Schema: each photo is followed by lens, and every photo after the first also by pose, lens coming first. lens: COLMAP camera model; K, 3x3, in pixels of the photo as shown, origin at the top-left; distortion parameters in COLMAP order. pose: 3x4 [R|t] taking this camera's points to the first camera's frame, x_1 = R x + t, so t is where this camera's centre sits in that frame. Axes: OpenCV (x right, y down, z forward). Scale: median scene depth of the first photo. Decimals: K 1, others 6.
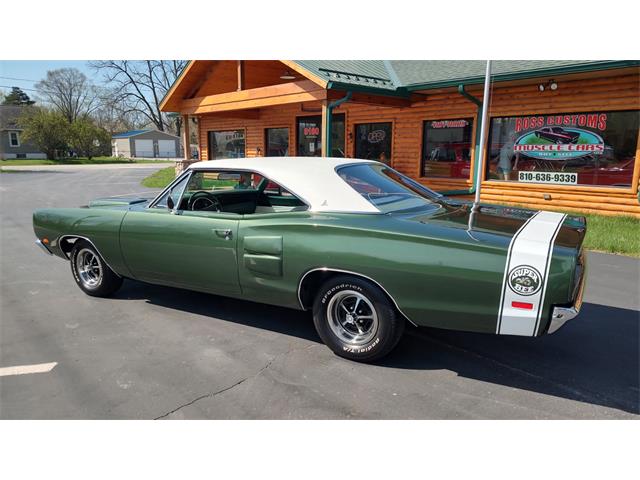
lens RADIAL K [[456.8, 0, 321.8], [0, 456.8, 241.6], [0, 0, 1]] dist [0.009123, -0.006928]
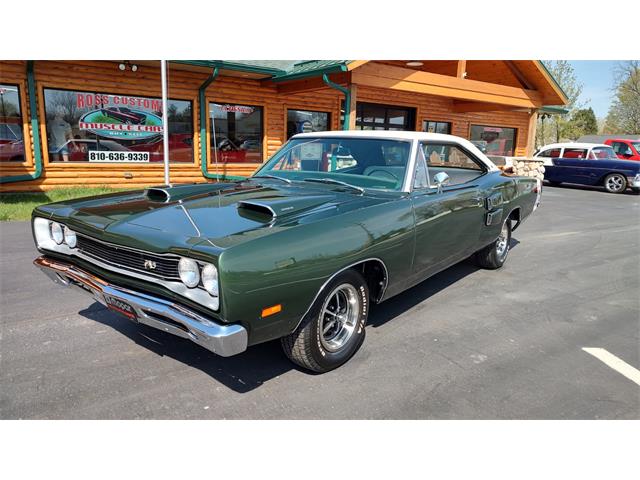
lens RADIAL K [[461.6, 0, 322.9], [0, 461.6, 237.5], [0, 0, 1]] dist [0.011118, -0.009401]
pose [[0.128364, -0.188120, 0.973722, -0.468913], [0.165622, 0.972122, 0.165977, -0.060237], [-0.977800, 0.139964, 0.155942, 0.414513]]
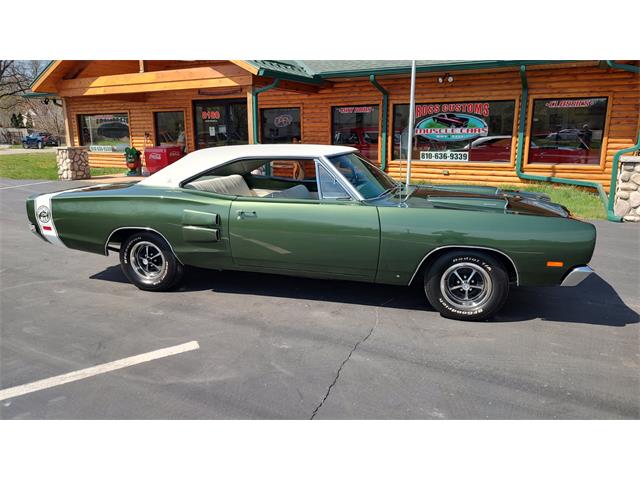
lens RADIAL K [[458.4, 0, 321.9], [0, 458.4, 241.4], [0, 0, 1]] dist [0.007786, -0.011004]
pose [[0.946866, -0.083555, 0.310584, -0.189784], [0.072350, 0.996250, 0.047444, 0.000530], [-0.313384, -0.022453, 0.949361, -0.033887]]
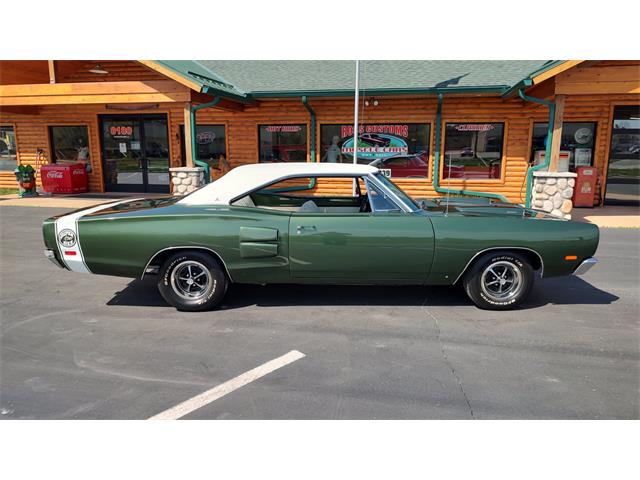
lens RADIAL K [[458.4, 0, 321.9], [0, 458.4, 241.4], [0, 0, 1]] dist [0.007786, -0.011004]
pose [[0.823801, -0.114025, 0.555293, -0.346566], [0.112165, 0.992982, 0.037498, -0.011144], [-0.555671, 0.031393, 0.830809, 0.006474]]
